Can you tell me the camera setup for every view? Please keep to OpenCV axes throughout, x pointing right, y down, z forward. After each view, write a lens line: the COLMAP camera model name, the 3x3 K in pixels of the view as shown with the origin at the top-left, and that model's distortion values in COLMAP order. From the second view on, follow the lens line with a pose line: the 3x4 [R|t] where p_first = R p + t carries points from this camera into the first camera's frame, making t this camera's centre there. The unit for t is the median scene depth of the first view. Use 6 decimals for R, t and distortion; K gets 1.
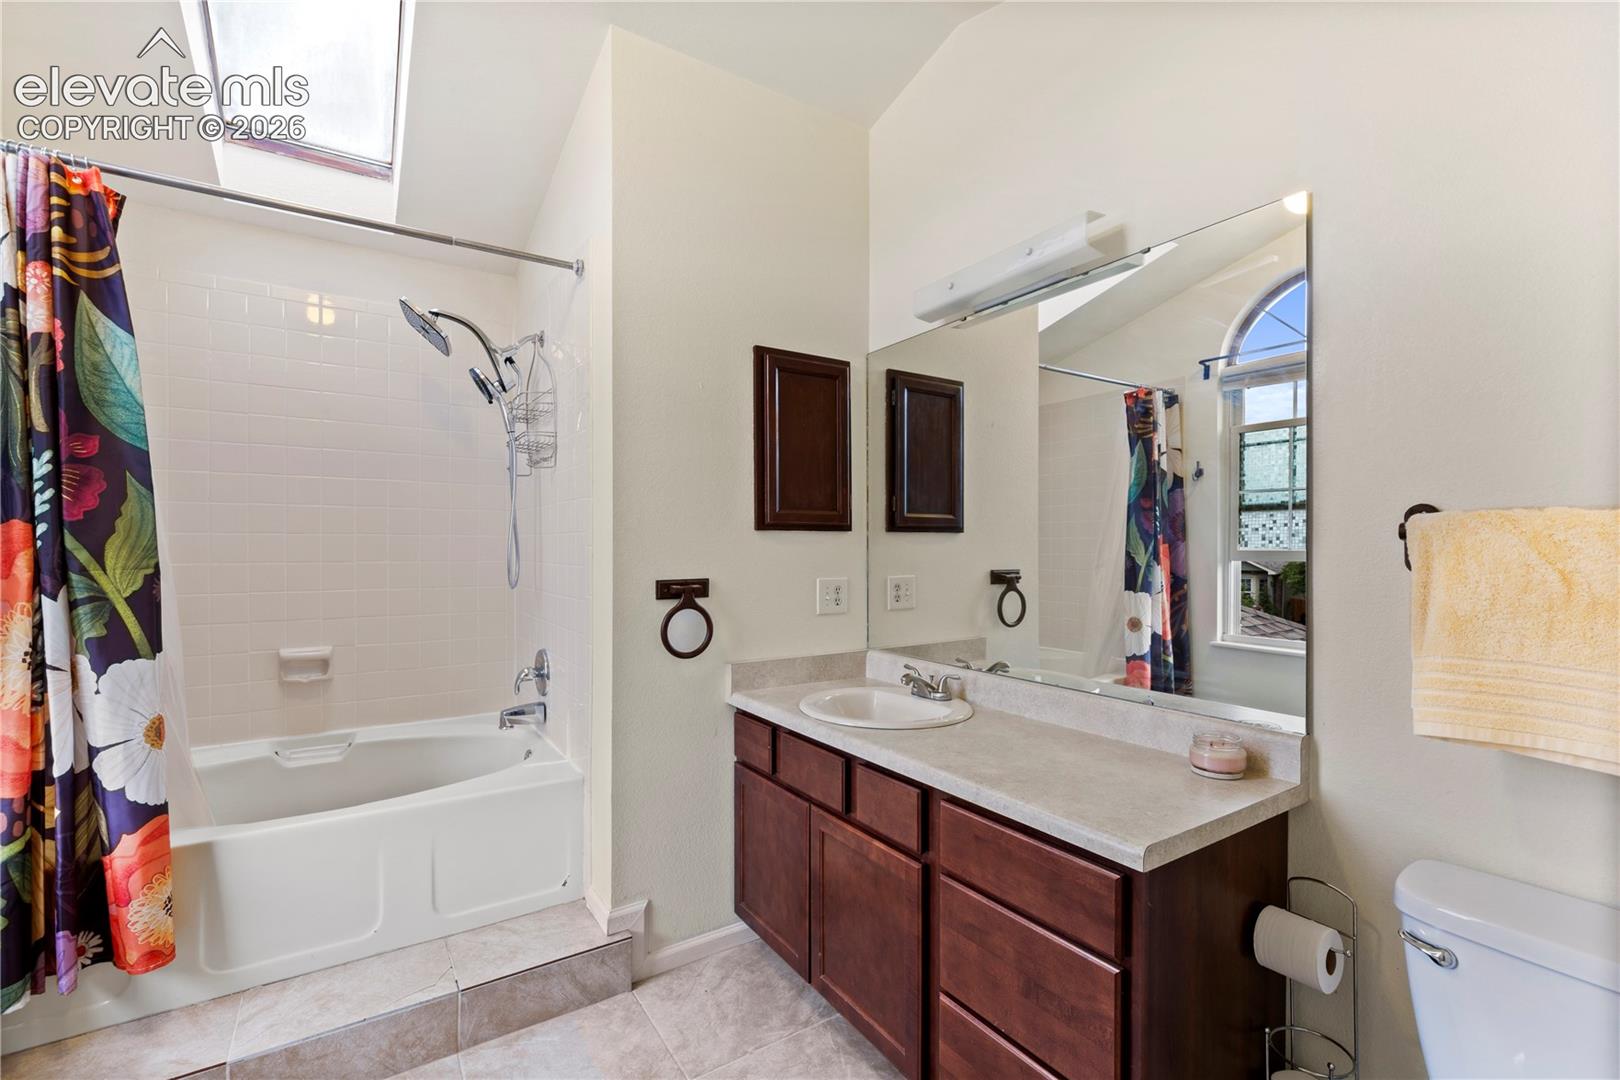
lens RADIAL K [[713.1, 0, 809.3], [0, 713.1, 549.3], [0, 0, 1]] dist [0.000729, -0.000568]
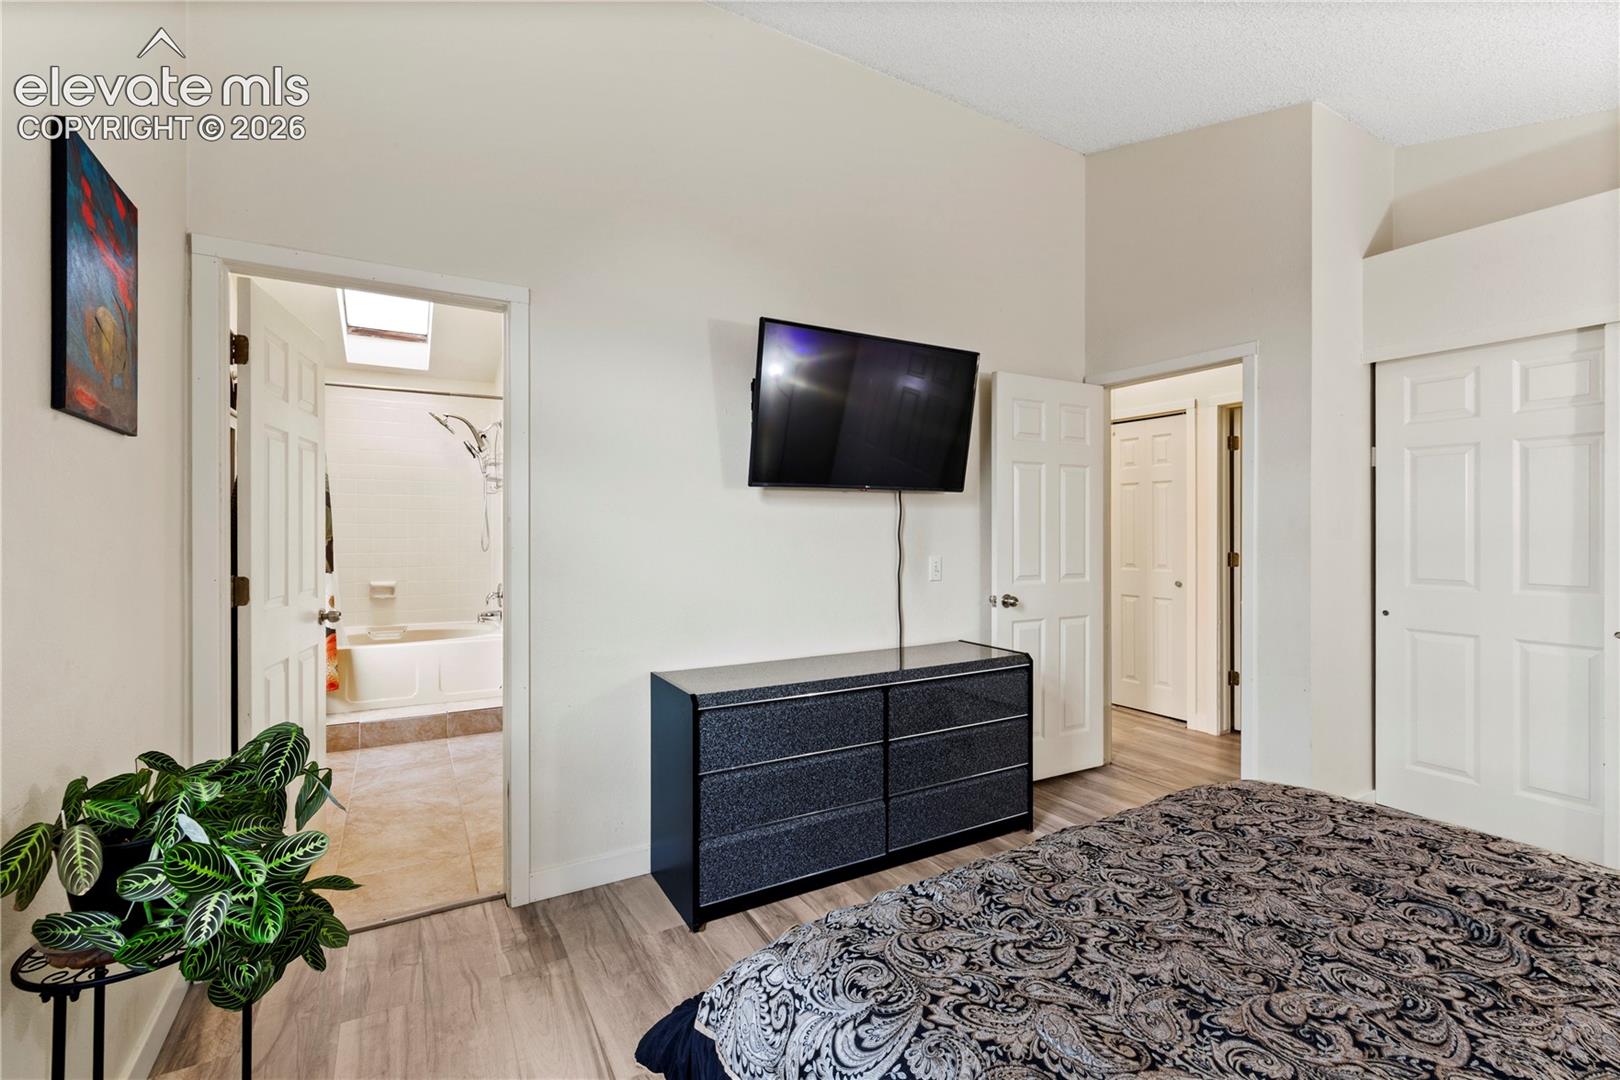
lens RADIAL K [[713.1, 0, 810.7], [0, 713.1, 530.9], [0, 0, 1]] dist [0.000729, -0.000568]
pose [[0.998377, 0.004124, -0.056808, 0.593028], [-0.004366, 0.999982, -0.004133, 0.002294], [0.056790, 0.004374, 0.998377, -0.915792]]
